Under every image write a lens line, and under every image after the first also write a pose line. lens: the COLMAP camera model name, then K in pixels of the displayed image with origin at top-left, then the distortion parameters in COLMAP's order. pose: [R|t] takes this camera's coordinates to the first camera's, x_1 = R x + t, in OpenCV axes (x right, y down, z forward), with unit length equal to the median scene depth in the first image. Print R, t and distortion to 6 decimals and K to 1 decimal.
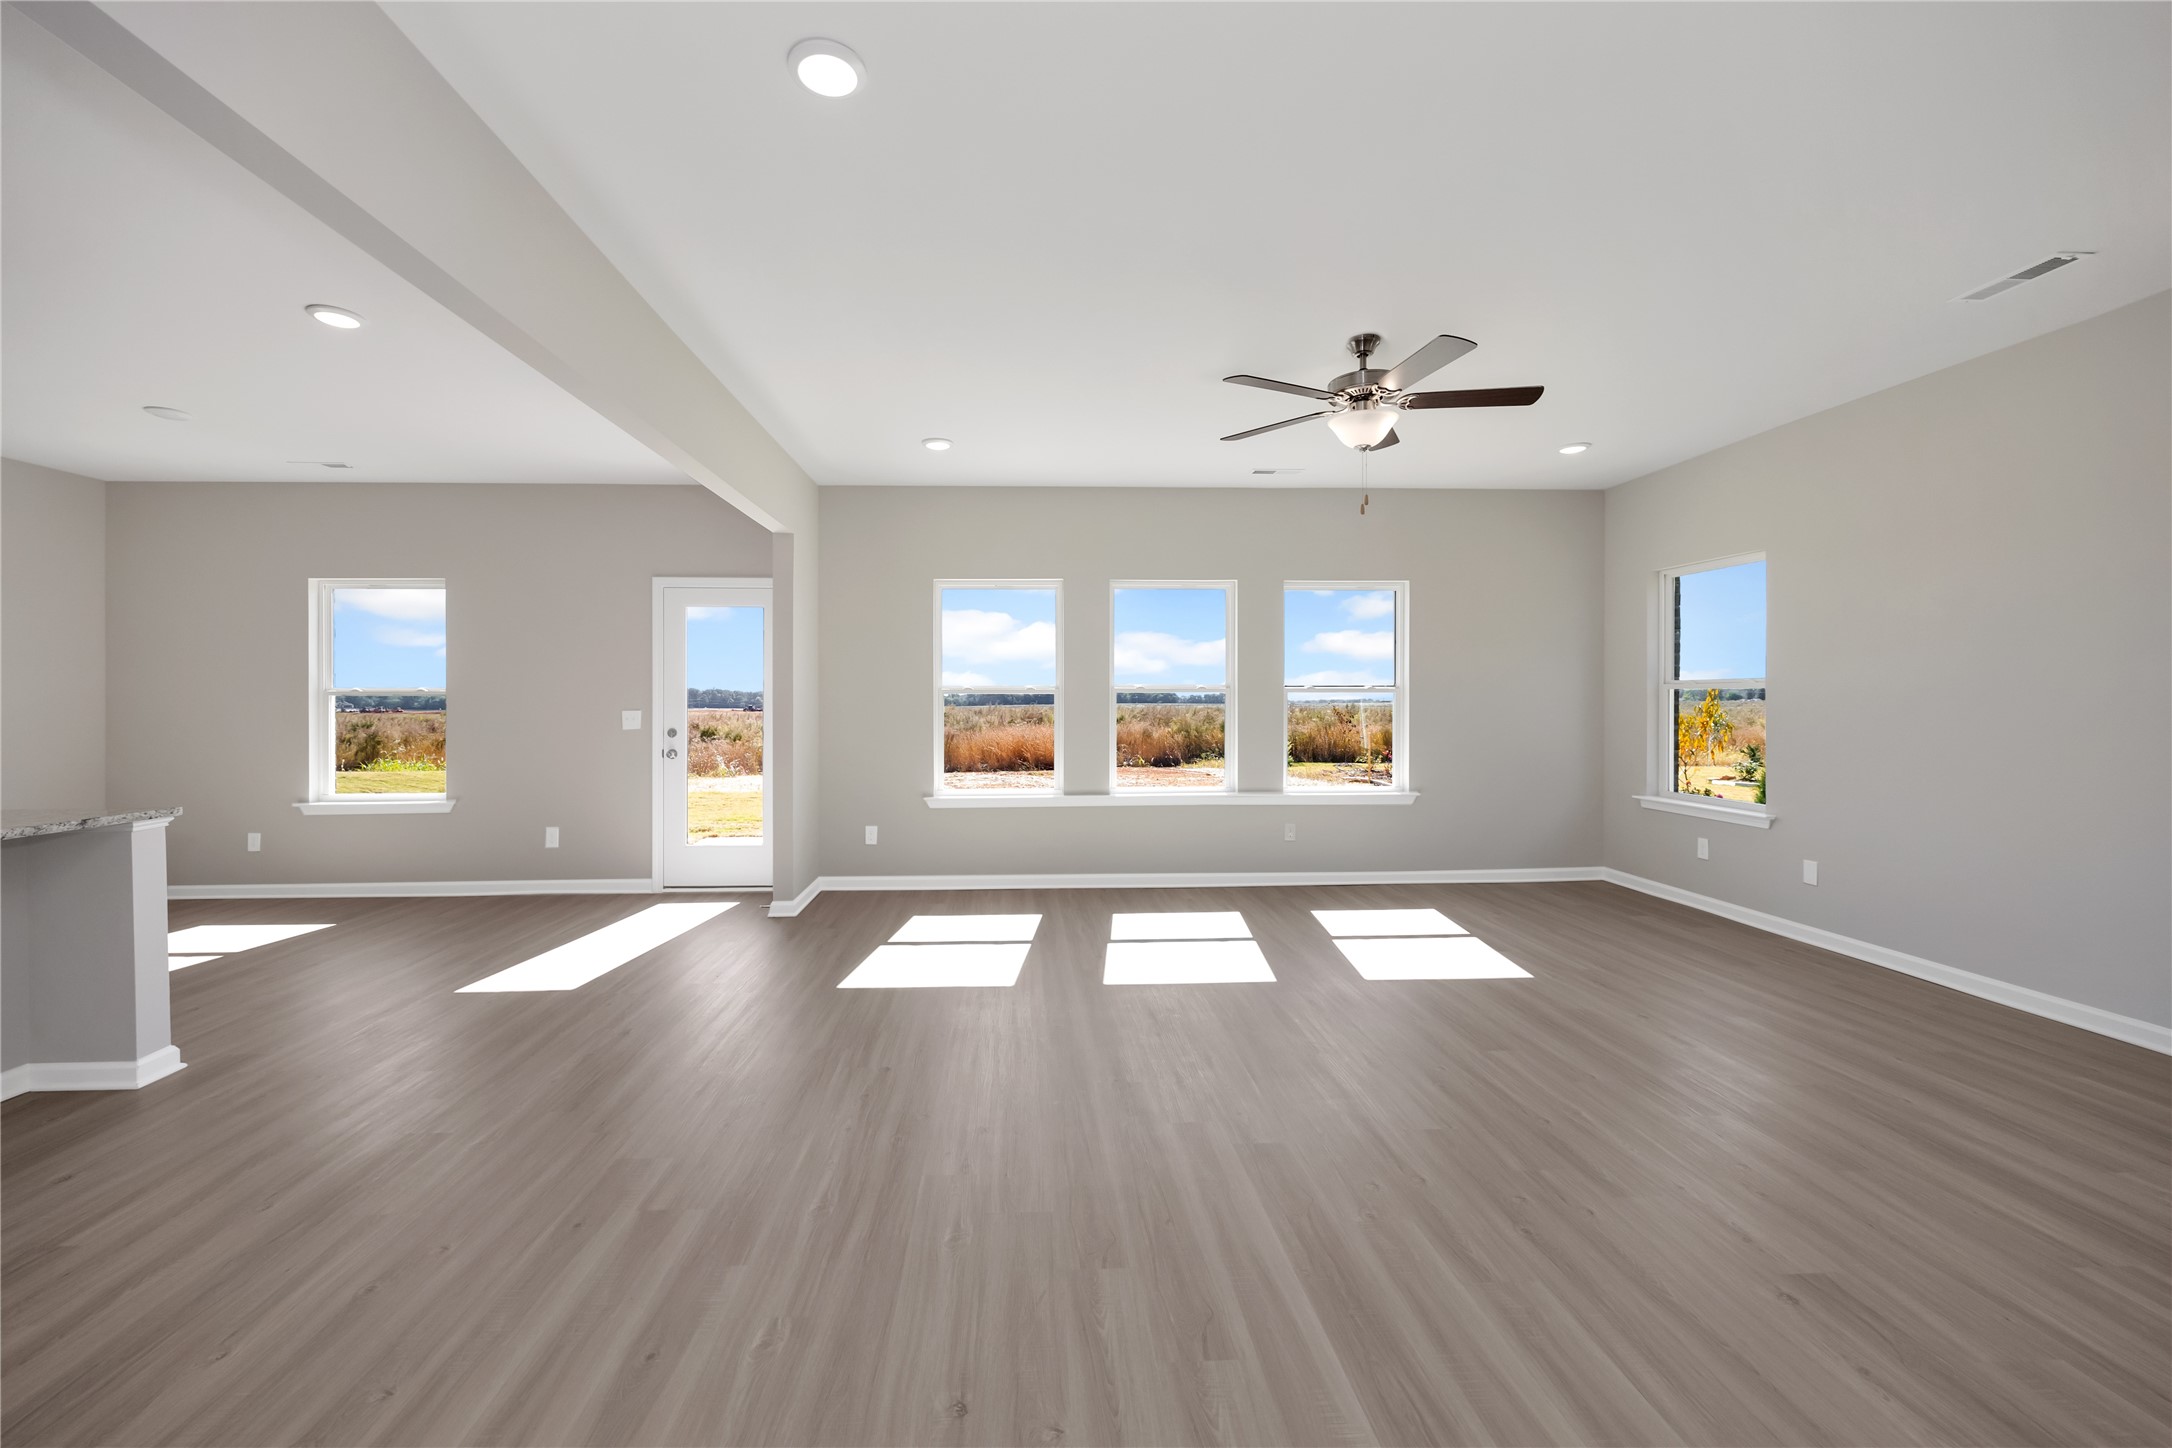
lens RADIAL K [[841.7, 0, 1039.7], [0, 841.7, 702.3], [0, 0, 1]] dist [-0.001869, -0.000680]
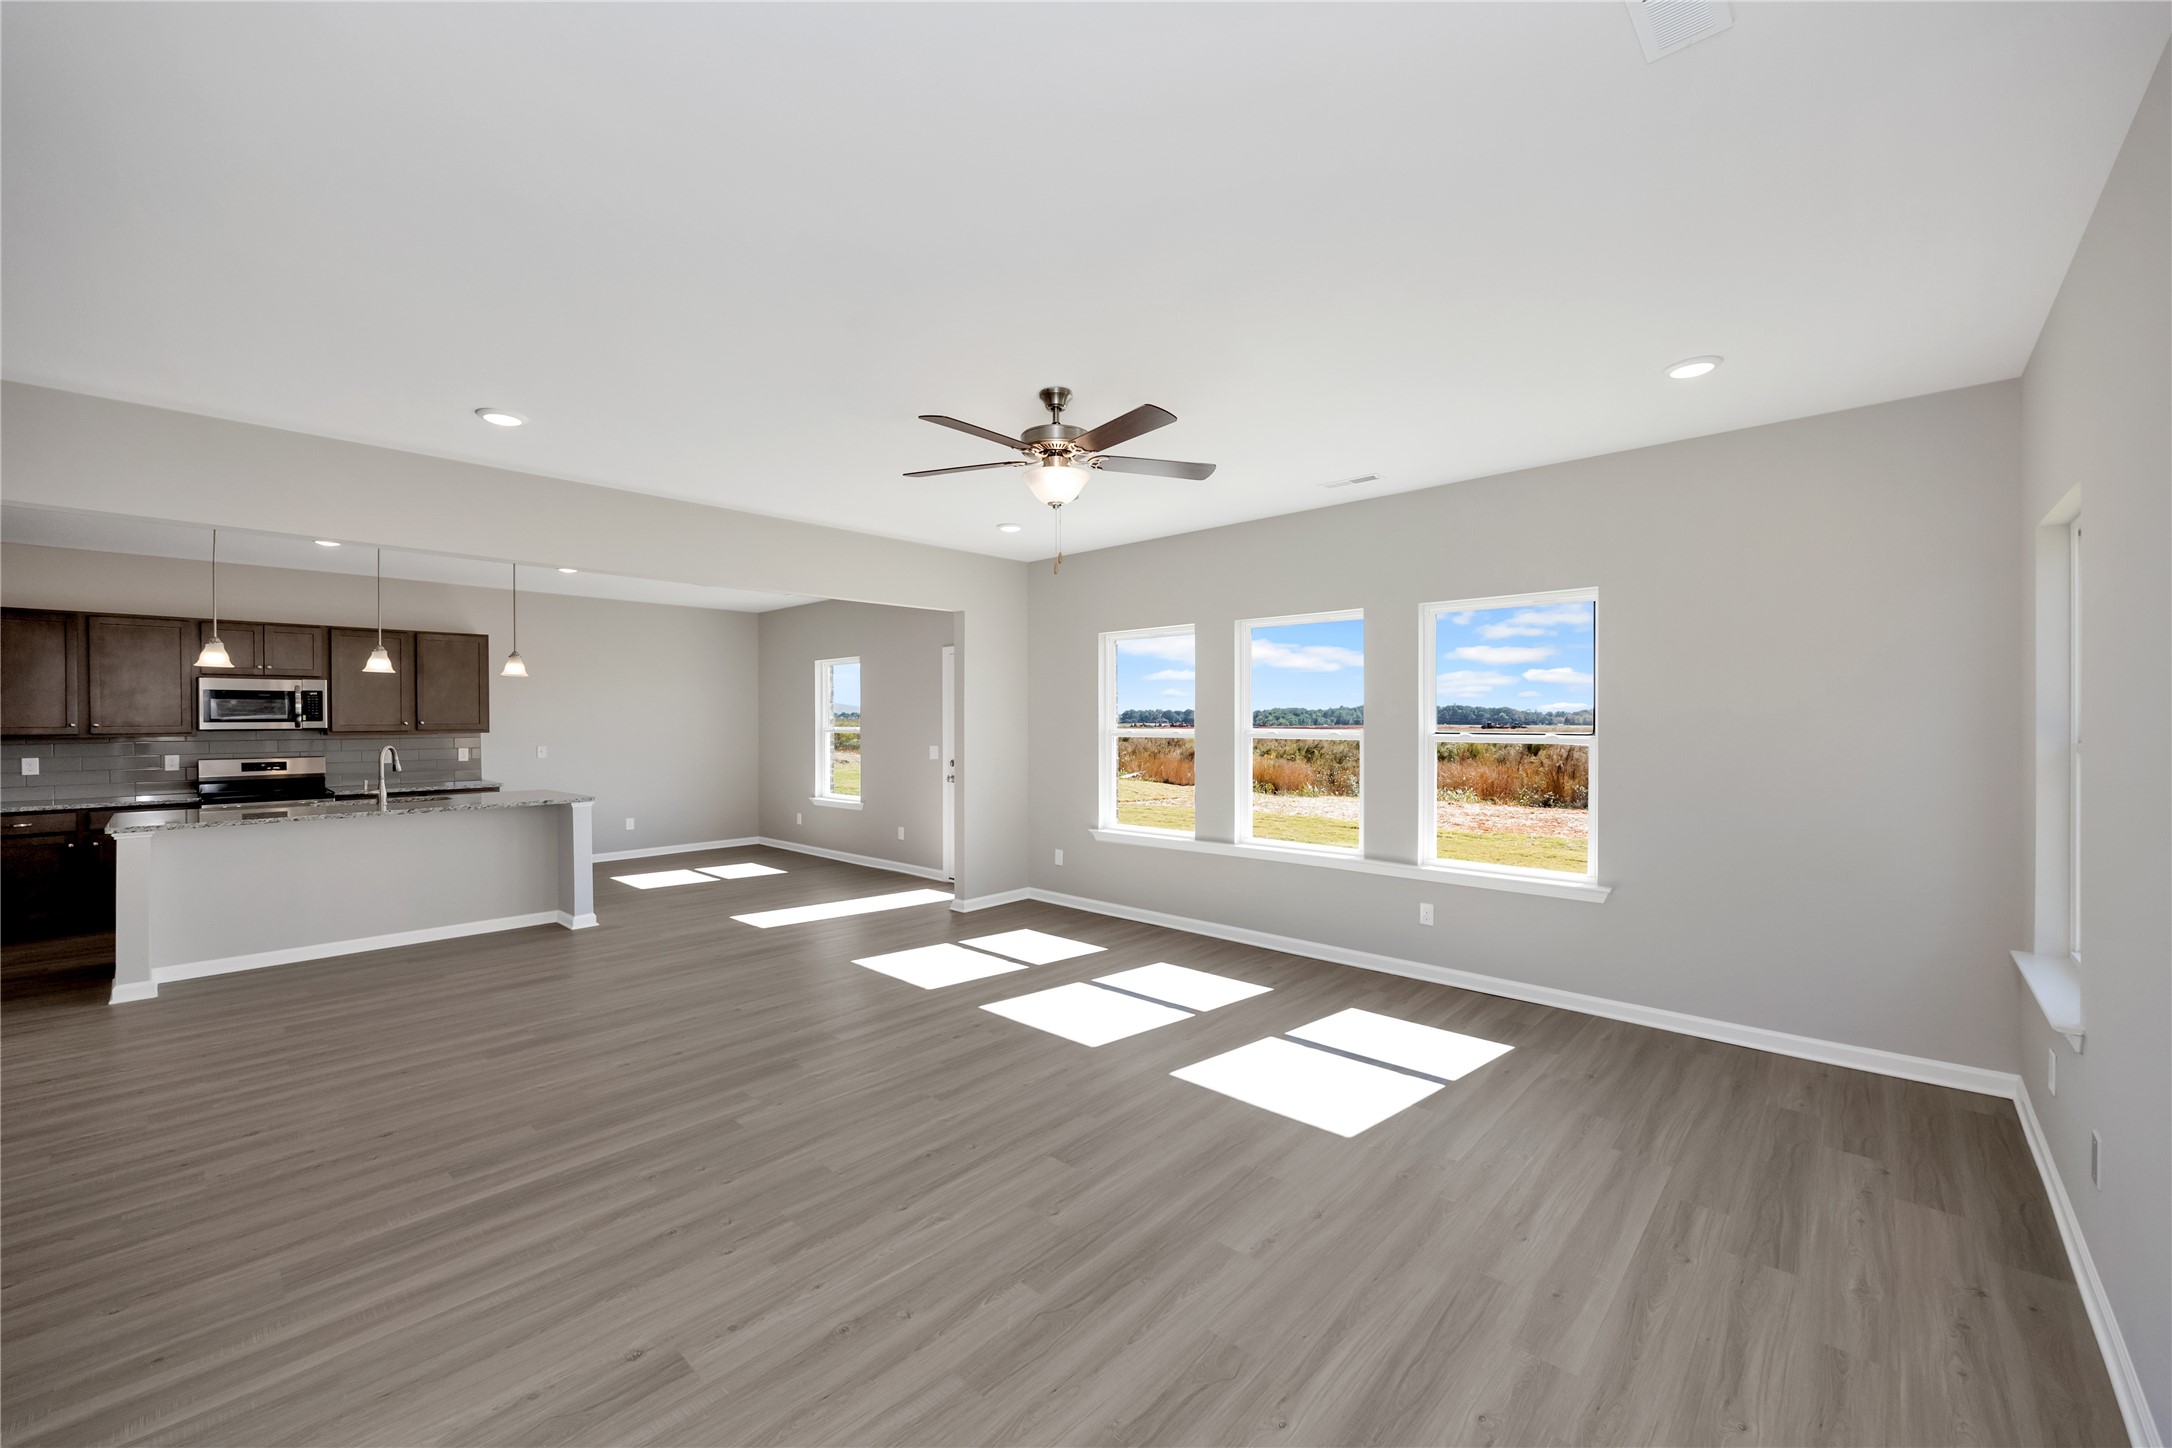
lens RADIAL K [[841.7, 0, 1084.0], [0, 841.7, 723.2], [0, 0, 1]] dist [-0.001869, -0.000680]
pose [[0.713693, 0.006097, -0.700432, 0.668122], [-0.003849, 0.999981, 0.004783, -0.034750], [0.700448, -0.000718, 0.713703, 0.206150]]
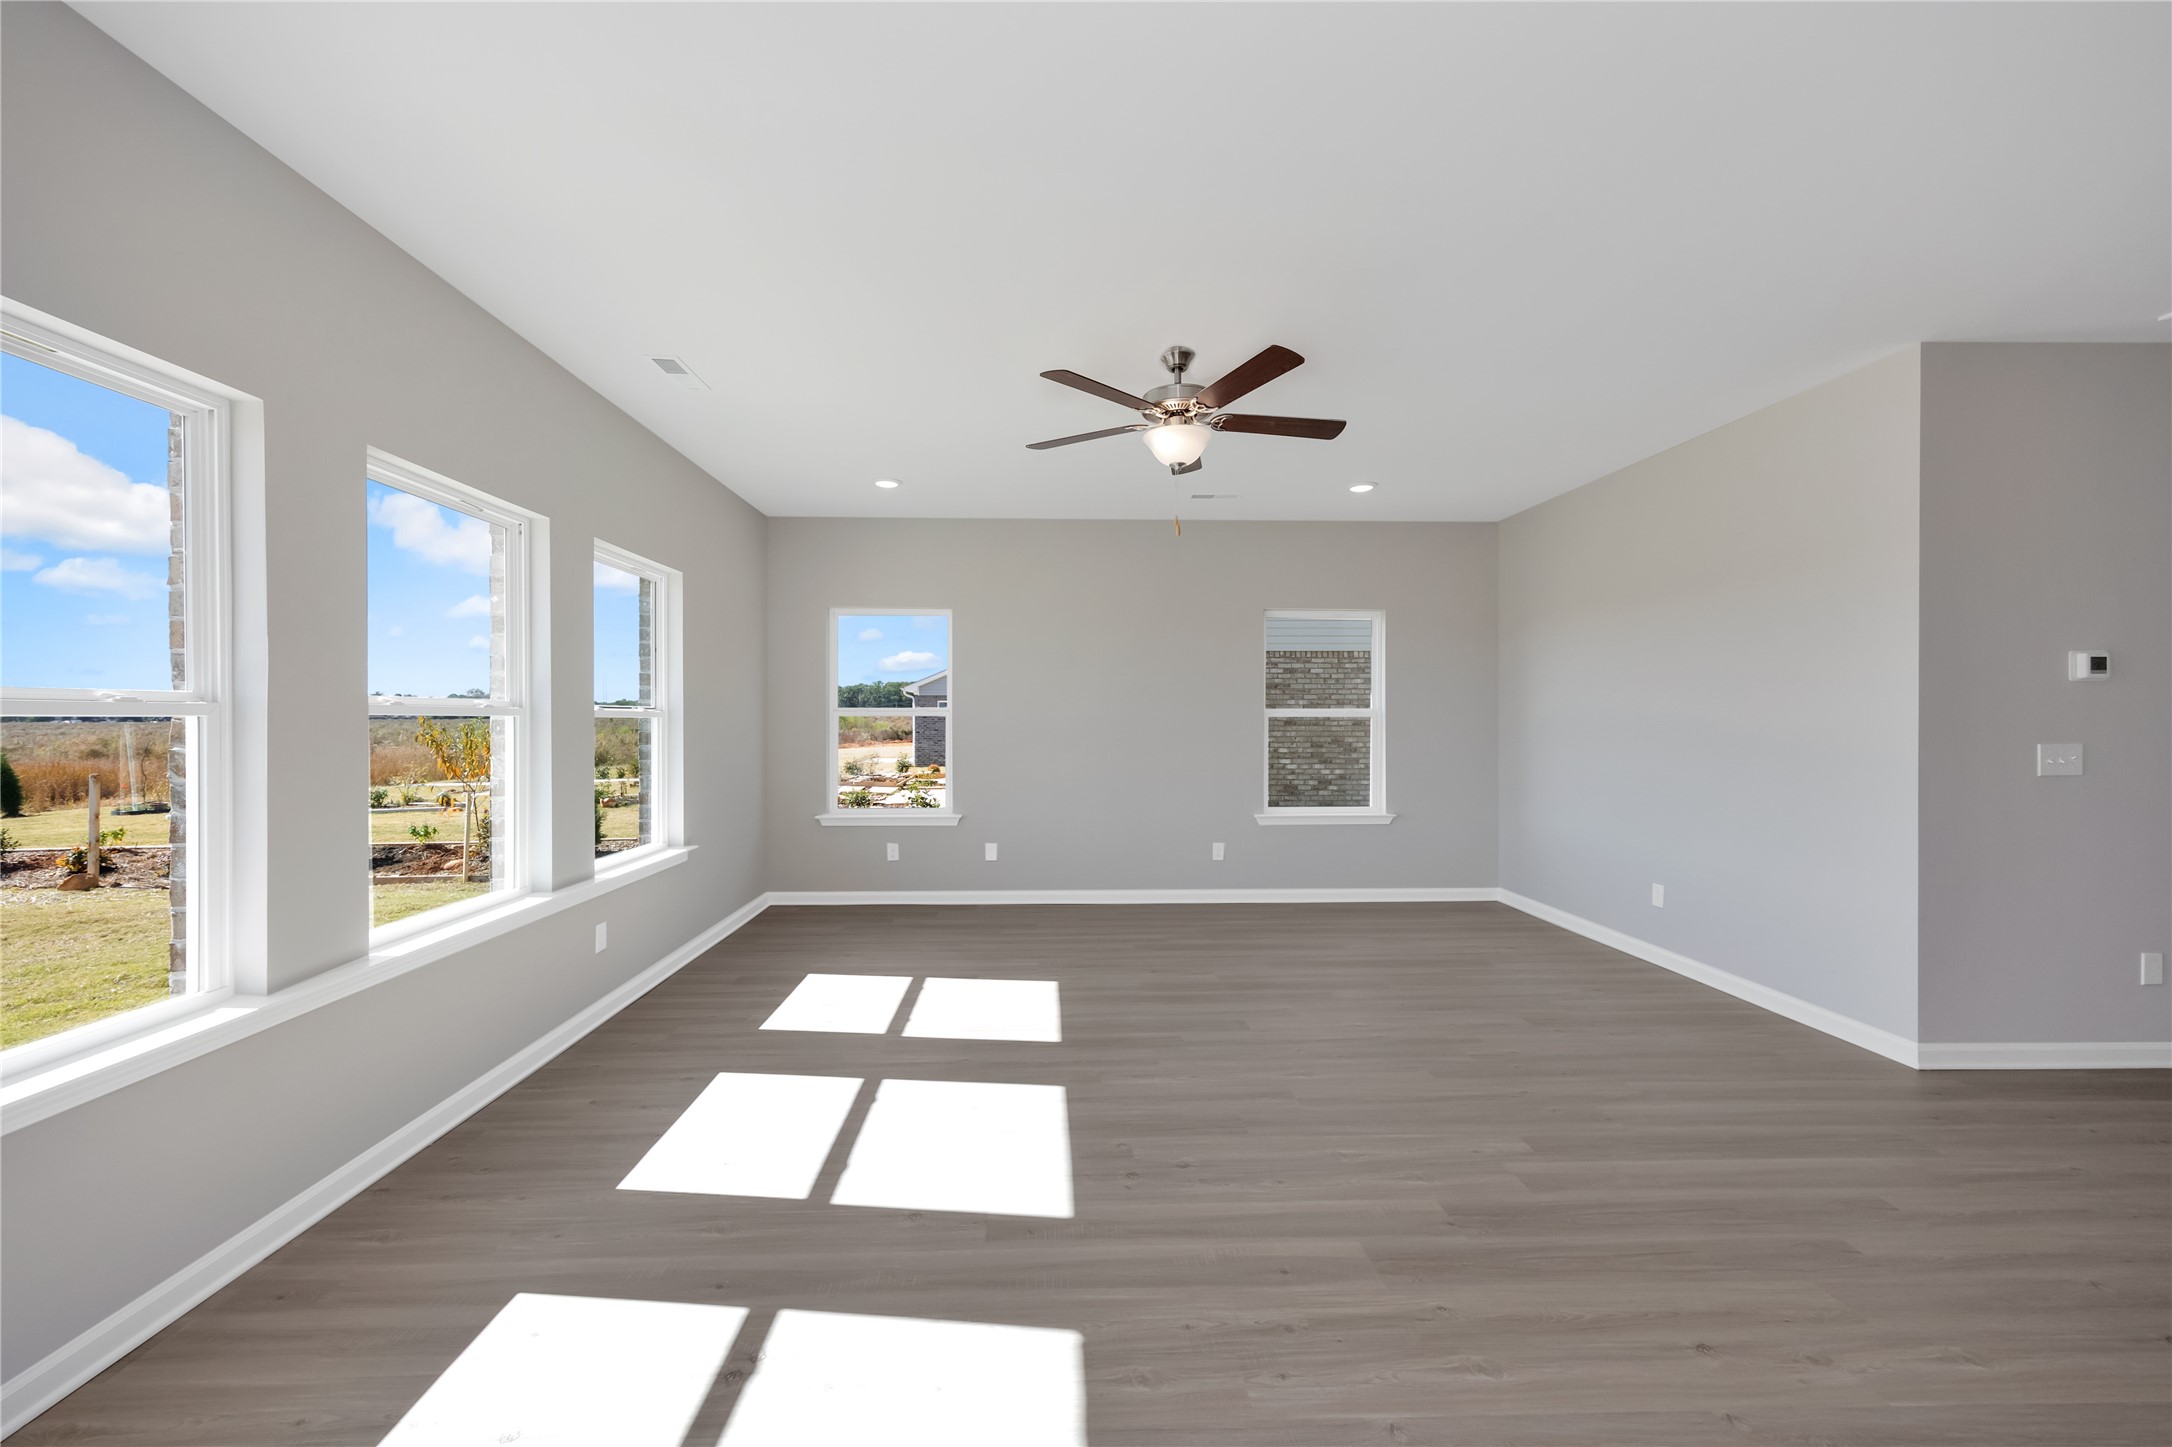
lens RADIAL K [[841.7, 0, 1075.8], [0, 841.7, 721.5], [0, 0, 1]] dist [-0.001869, -0.000680]
pose [[-0.010402, 0.000938, 0.999945, -0.337392], [0.006613, 0.999978, -0.000869, -0.002644], [-0.999924, 0.006603, -0.010408, 0.691881]]
